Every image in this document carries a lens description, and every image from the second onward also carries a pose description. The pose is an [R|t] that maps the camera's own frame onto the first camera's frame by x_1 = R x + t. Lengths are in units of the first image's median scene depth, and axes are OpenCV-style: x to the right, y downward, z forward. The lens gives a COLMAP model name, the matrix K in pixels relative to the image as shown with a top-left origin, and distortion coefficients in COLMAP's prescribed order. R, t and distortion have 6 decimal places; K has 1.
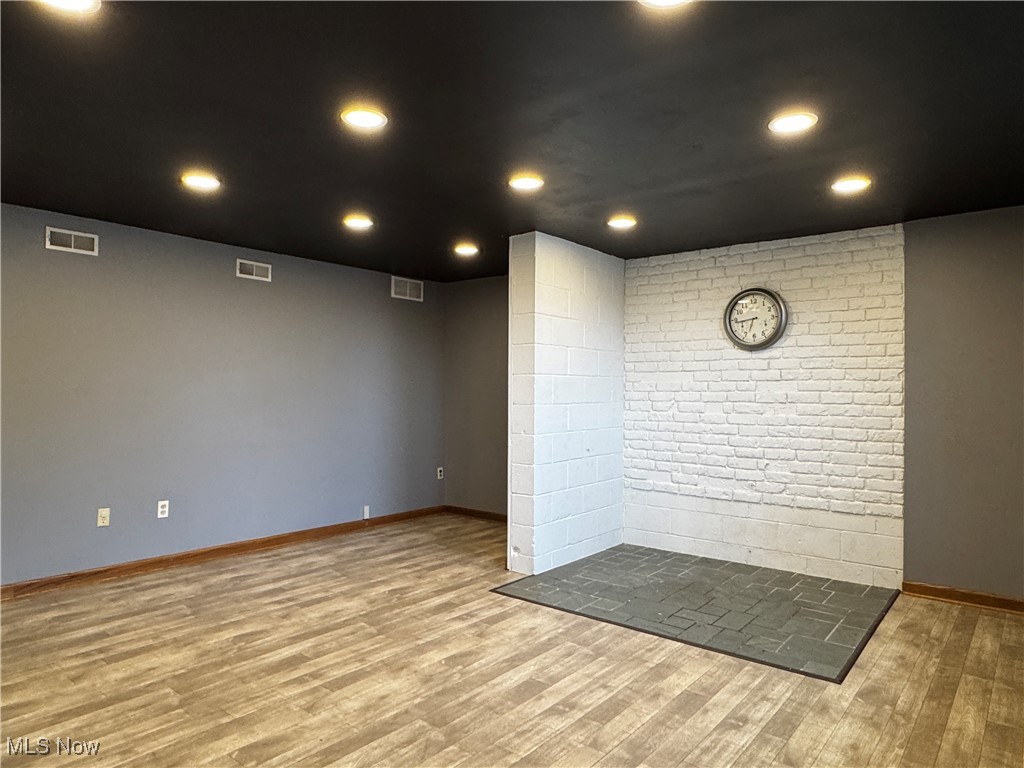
lens RADIAL K [[645.1, 0, 512.0], [0, 645.1, 384.0], [0, 0, 1]] dist [-0.008999, 0.000012]
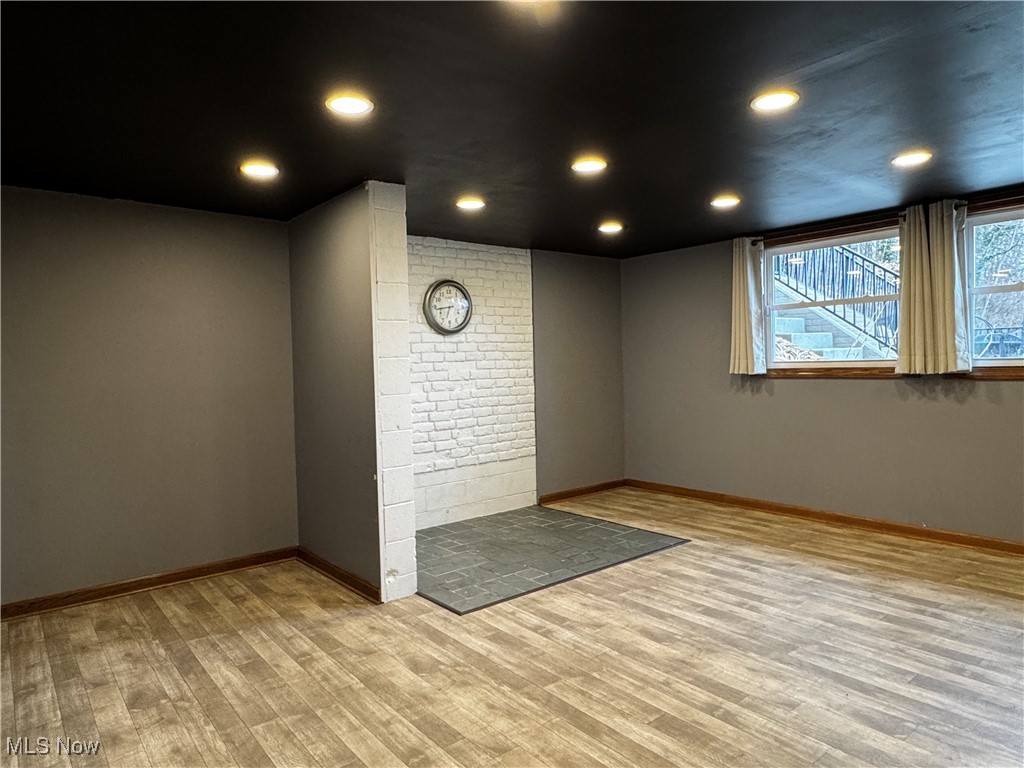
lens RADIAL K [[645.1, 0, 512.0], [0, 645.1, 384.0], [0, 0, 1]] dist [-0.008999, 0.000012]
pose [[0.210253, -0.046563, 0.976538, -0.854374], [0.019641, 0.998865, 0.043398, -0.015626], [-0.977450, 0.010056, 0.210929, 0.779109]]
